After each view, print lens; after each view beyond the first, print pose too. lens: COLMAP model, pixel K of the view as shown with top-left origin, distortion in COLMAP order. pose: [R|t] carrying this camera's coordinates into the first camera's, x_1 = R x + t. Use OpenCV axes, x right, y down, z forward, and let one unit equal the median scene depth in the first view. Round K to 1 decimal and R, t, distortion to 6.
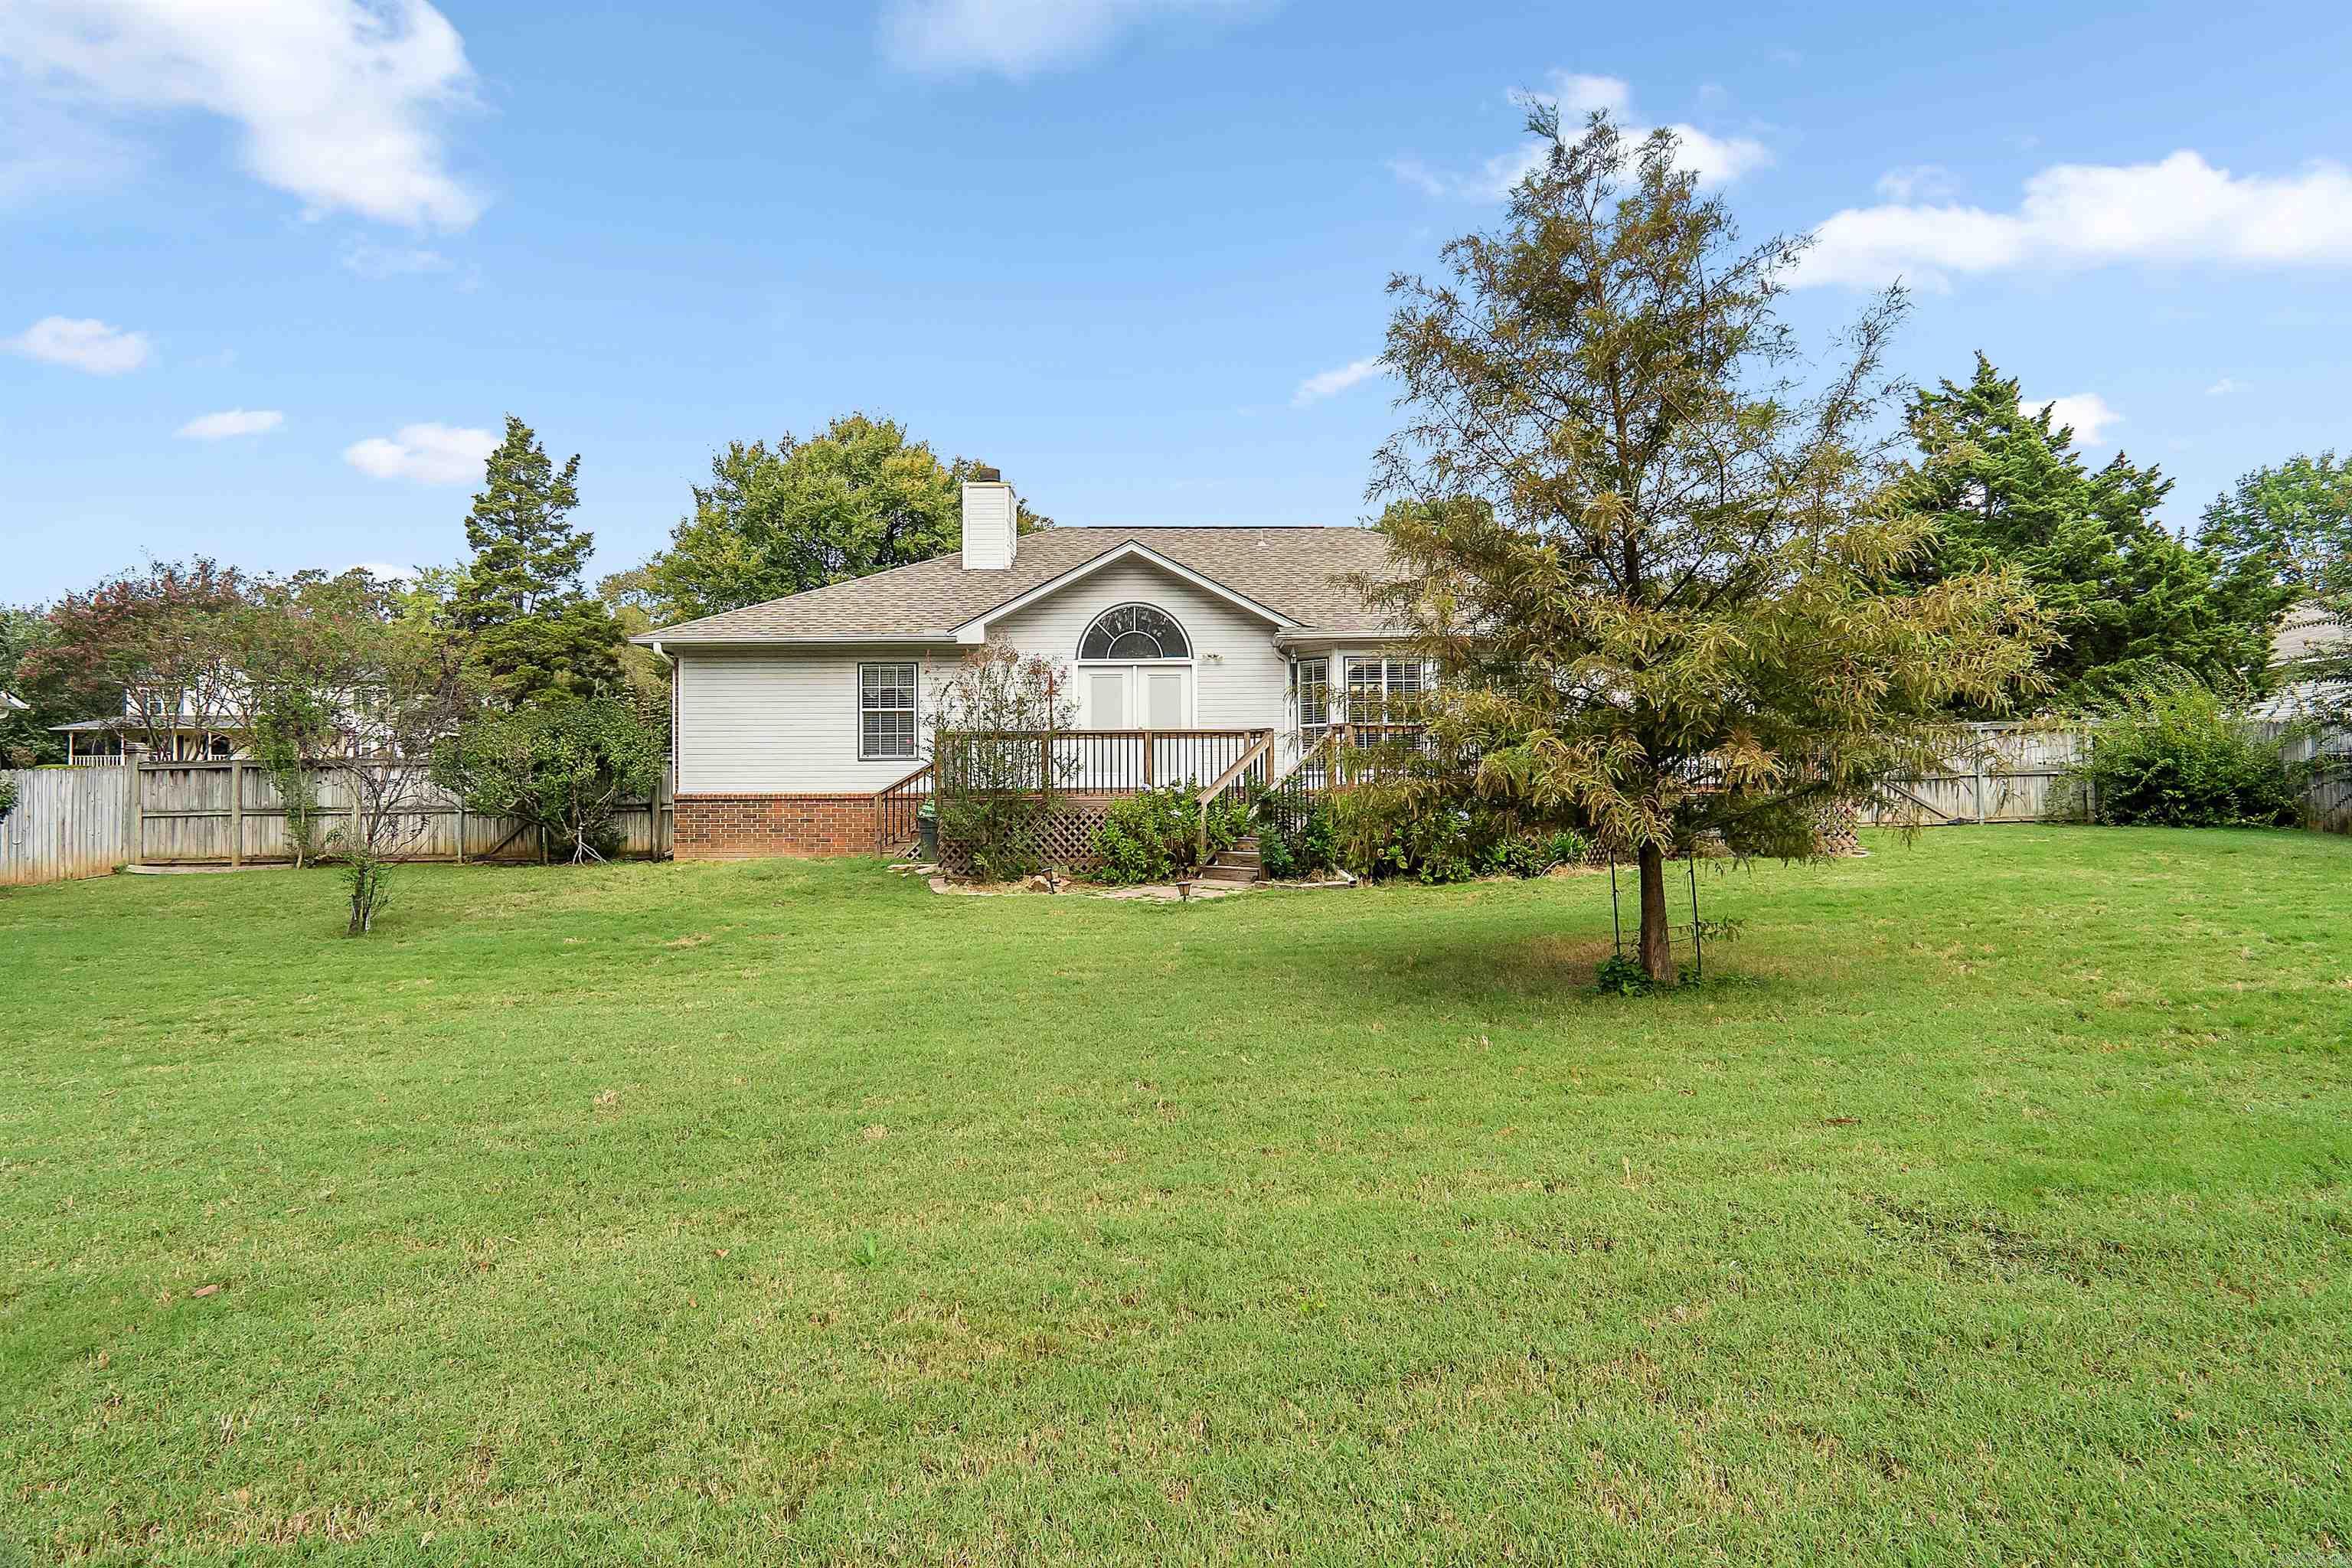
lens RADIAL K [[1265.2, 0, 1173.6], [0, 1265.2, 788.0], [0, 0, 1]] dist [-0.022122, 0.008228]
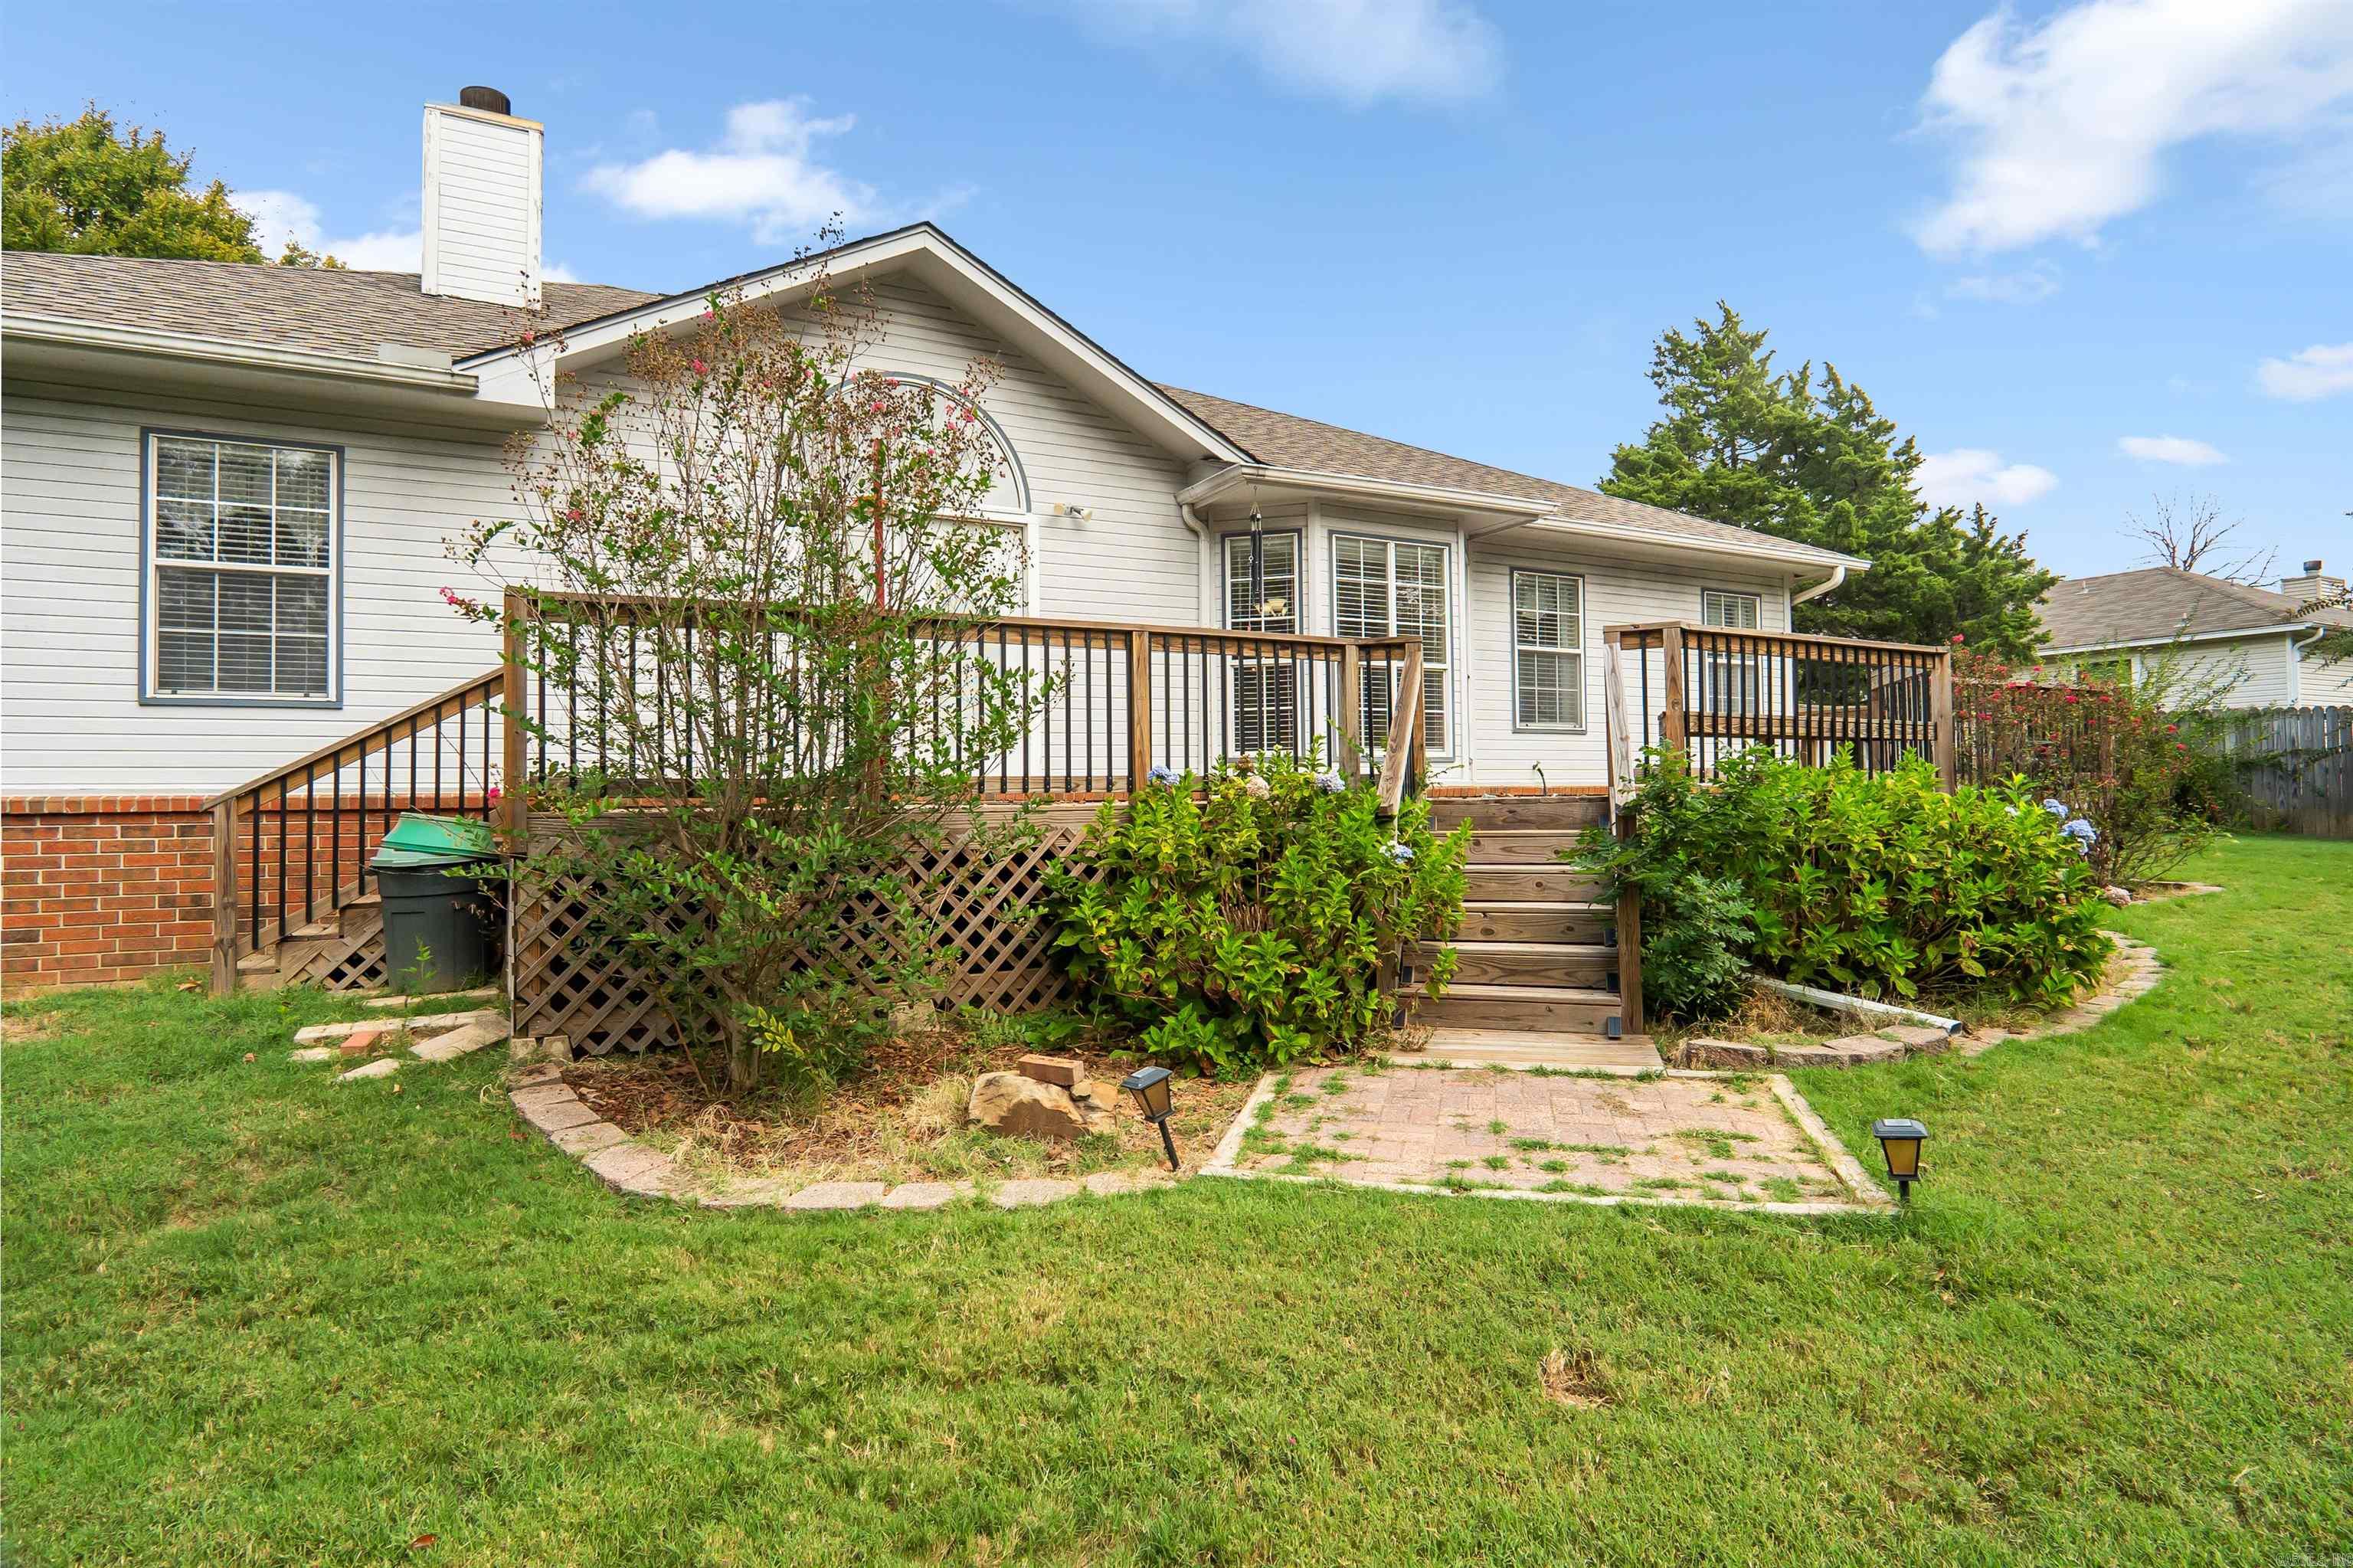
lens RADIAL K [[1265.8, 0, 1181.2], [0, 1265.8, 775.0], [0, 0, 1]] dist [-0.022122, 0.008228]
pose [[0.878993, 0.007313, 0.476779, -0.166865], [0.003068, 0.999775, -0.020991, 0.006253], [-0.476826, 0.019913, 0.878772, 0.578248]]
